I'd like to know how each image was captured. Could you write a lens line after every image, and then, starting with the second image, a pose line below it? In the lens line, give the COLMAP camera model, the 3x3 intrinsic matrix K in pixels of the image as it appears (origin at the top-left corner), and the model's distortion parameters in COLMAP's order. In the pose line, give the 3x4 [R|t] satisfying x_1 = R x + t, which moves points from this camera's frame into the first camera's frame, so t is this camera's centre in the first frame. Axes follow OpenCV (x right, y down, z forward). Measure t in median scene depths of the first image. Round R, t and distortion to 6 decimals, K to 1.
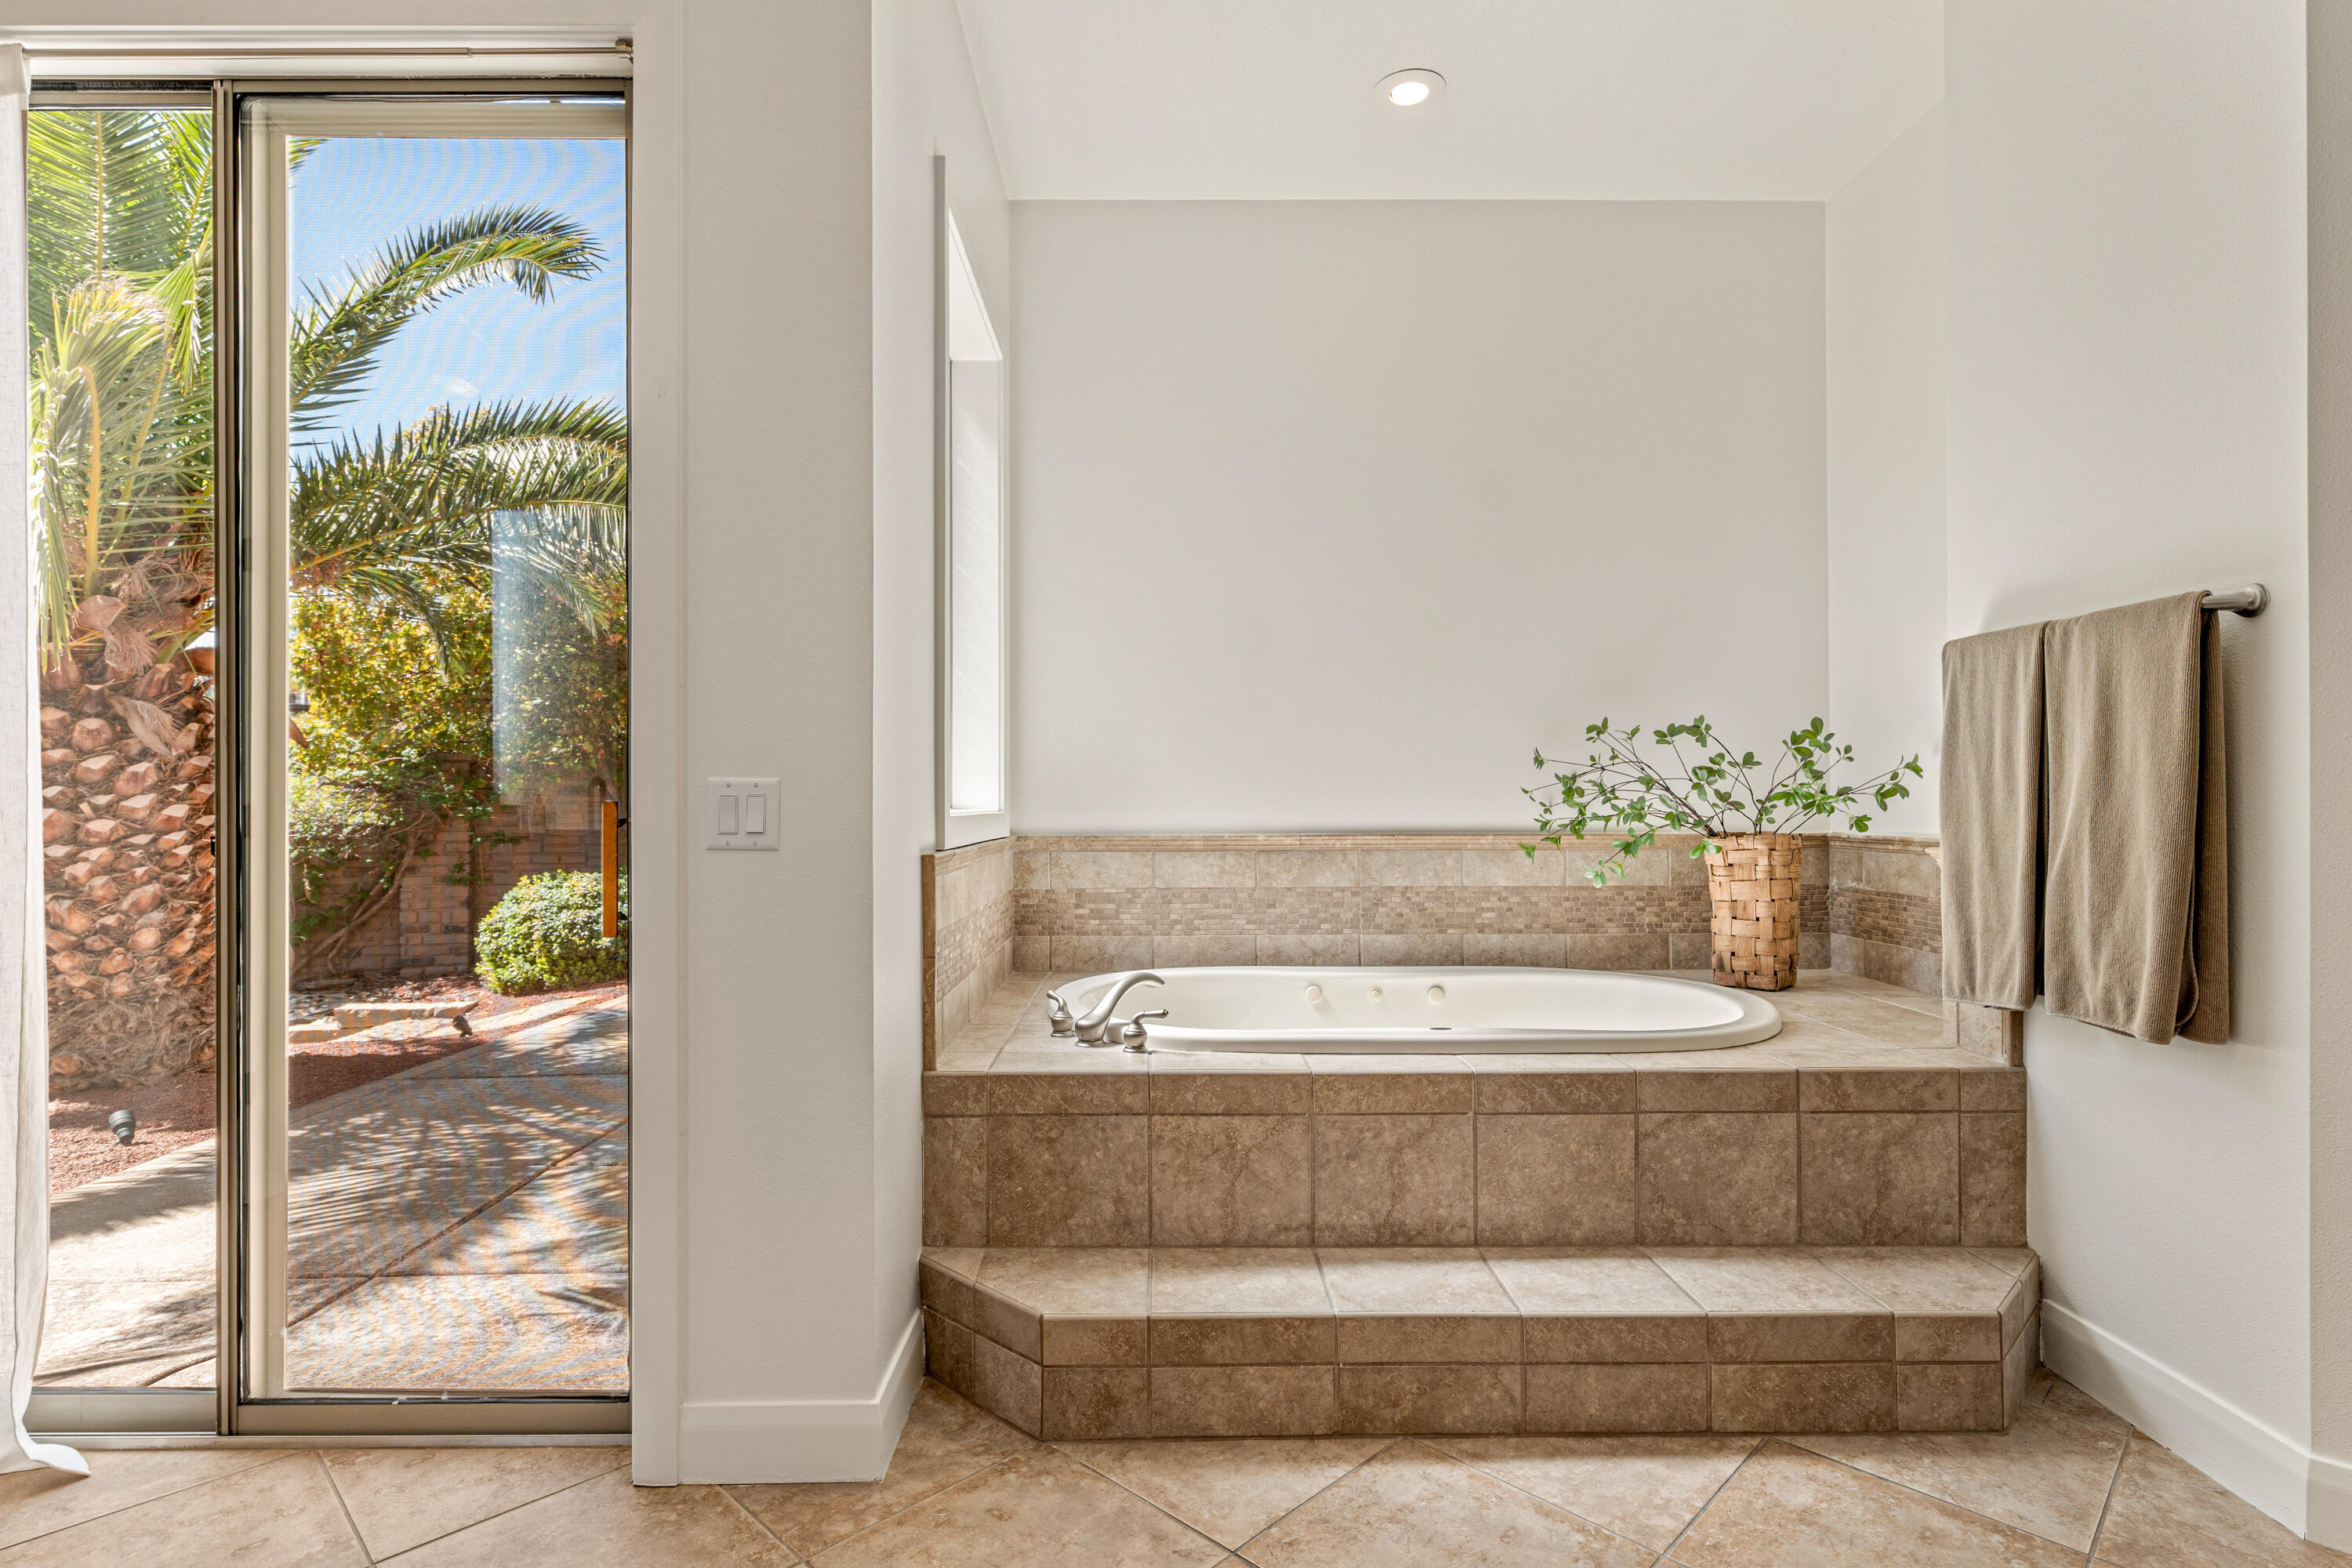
lens RADIAL K [[1176.4, 0, 1173.9], [0, 1176.4, 786.4], [0, 0, 1]] dist [0.005933, 0.000467]
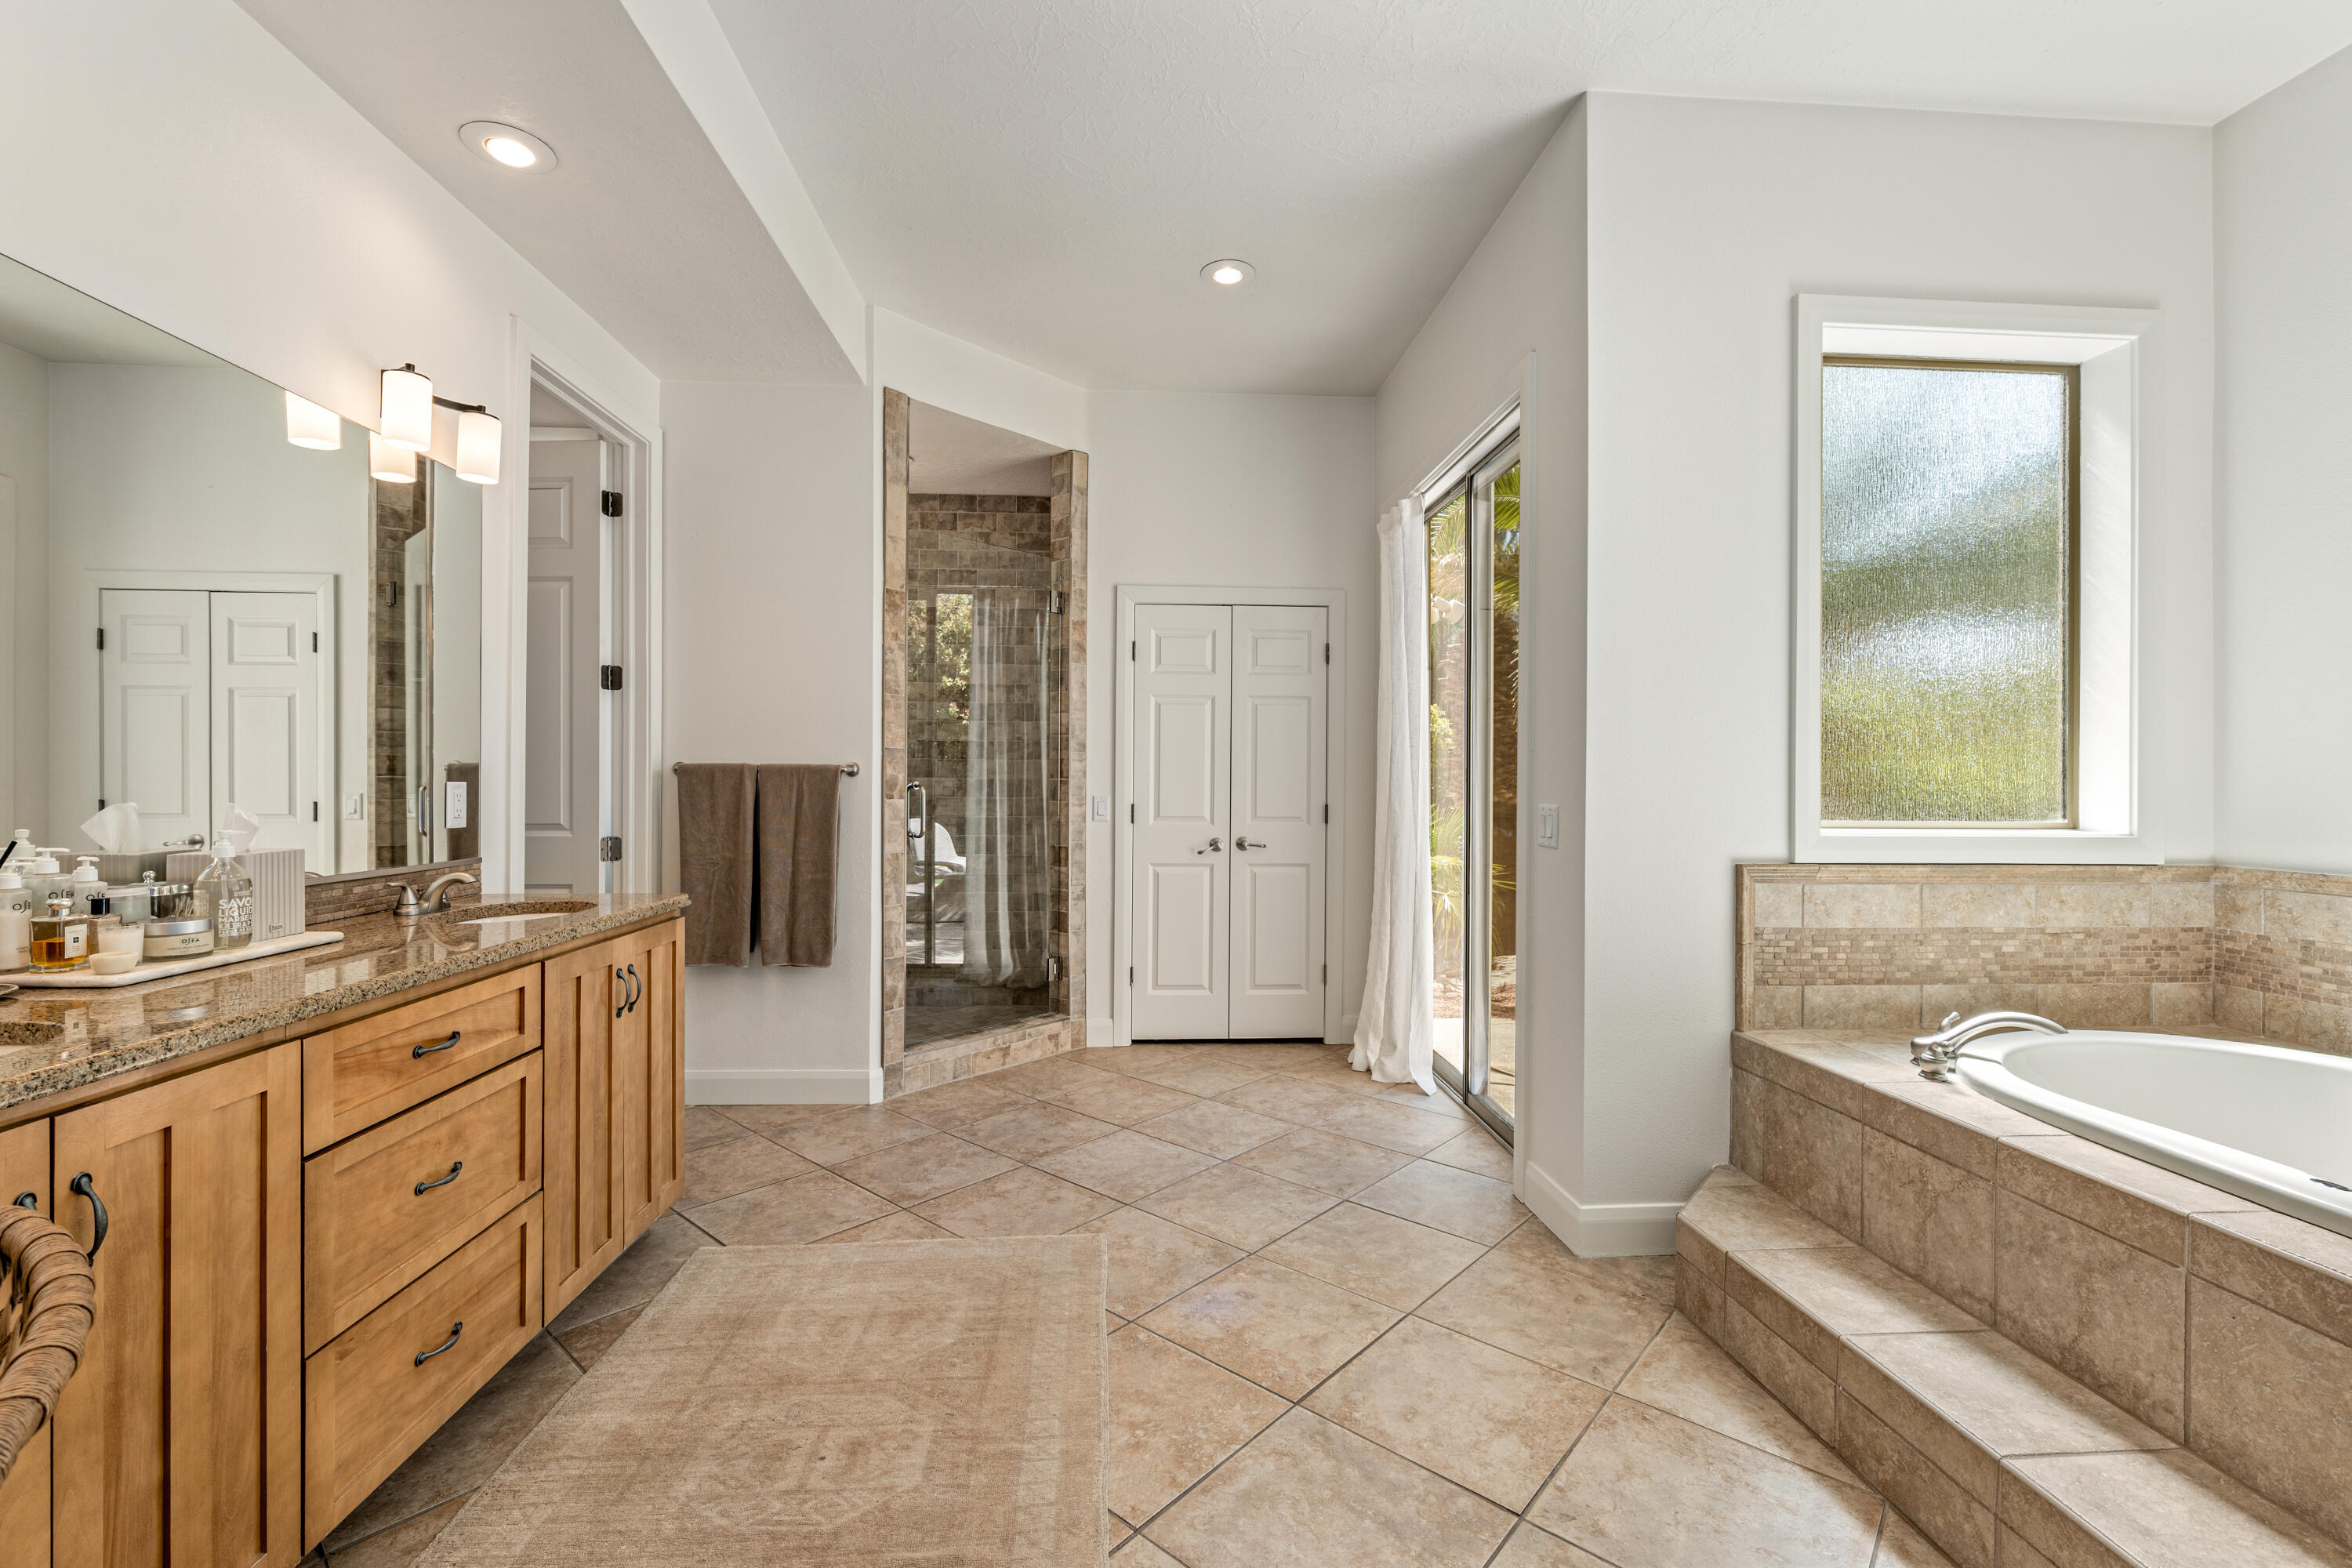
lens RADIAL K [[998.0, 0, 1178.5], [0, 998.0, 783.3], [0, 0, 1]] dist [-0.000867, -0.000039]
pose [[0.059996, 0.004022, -0.998191, 0.848946], [0.003722, 0.999984, 0.004253, -0.037225], [0.998192, -0.003971, 0.059980, 0.324539]]
